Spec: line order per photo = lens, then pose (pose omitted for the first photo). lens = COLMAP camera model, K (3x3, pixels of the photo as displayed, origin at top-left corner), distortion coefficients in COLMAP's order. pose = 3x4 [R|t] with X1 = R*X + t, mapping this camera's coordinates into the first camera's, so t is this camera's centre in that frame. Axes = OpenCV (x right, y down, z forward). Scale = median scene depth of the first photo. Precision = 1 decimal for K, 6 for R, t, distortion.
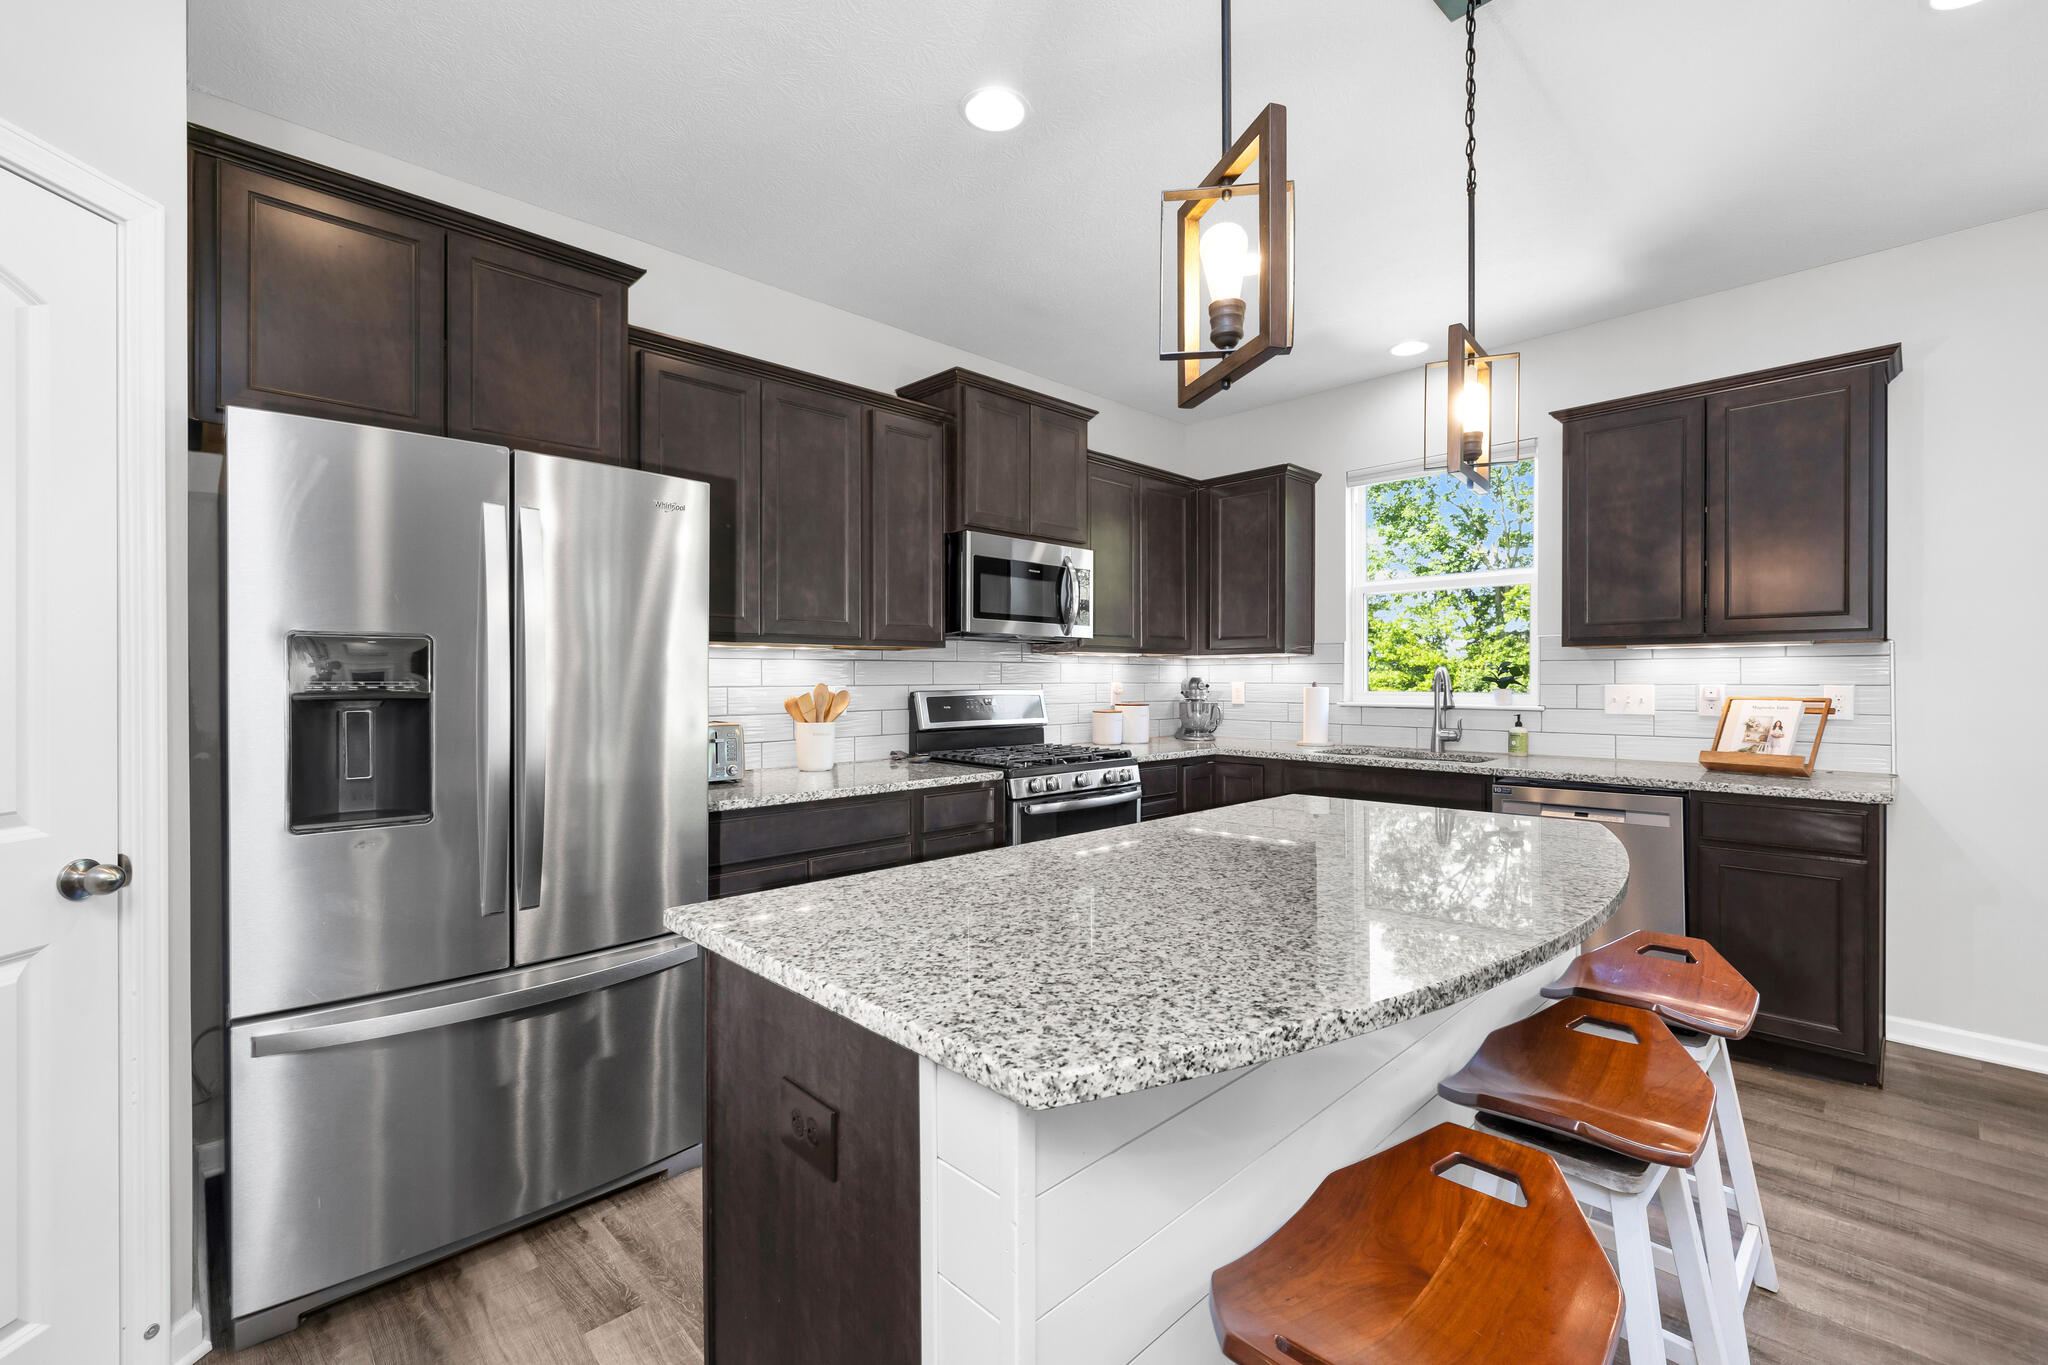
lens RADIAL K [[859.1, 0, 1020.6], [0, 859.1, 675.8], [0, 0, 1]] dist [-0.005966, 0.001292]
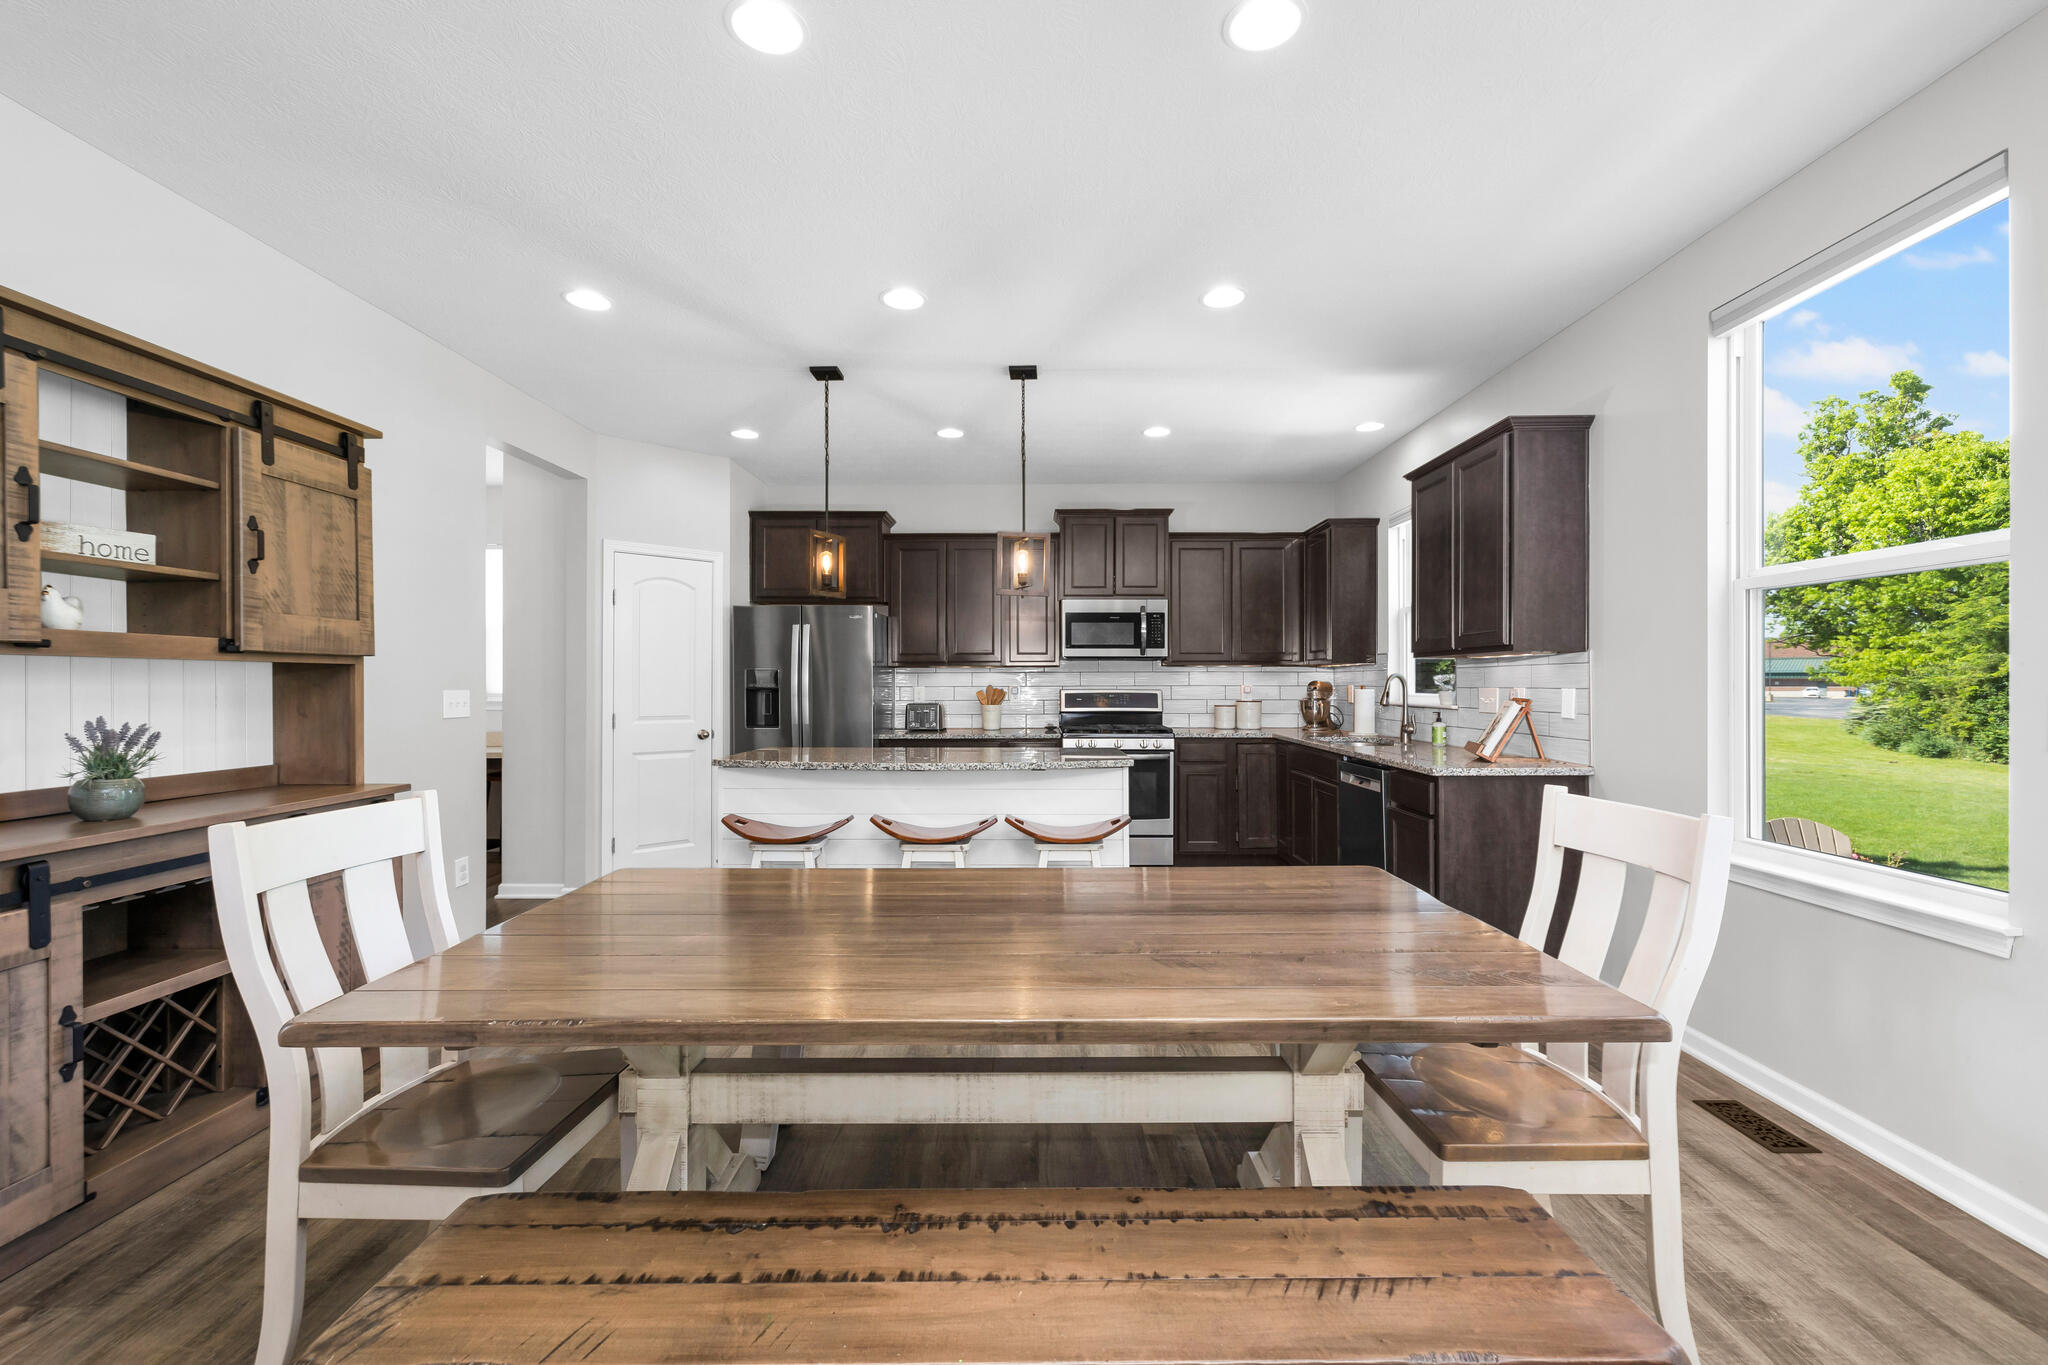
lens RADIAL K [[859.1, 0, 1036.1], [0, 859.1, 681.1], [0, 0, 1]] dist [-0.005966, 0.001292]
pose [[0.708615, -0.000033, -0.705595, 1.113266], [-0.001506, 0.999998, -0.001559, 0.003173], [0.705593, 0.002167, 0.708614, -0.287596]]
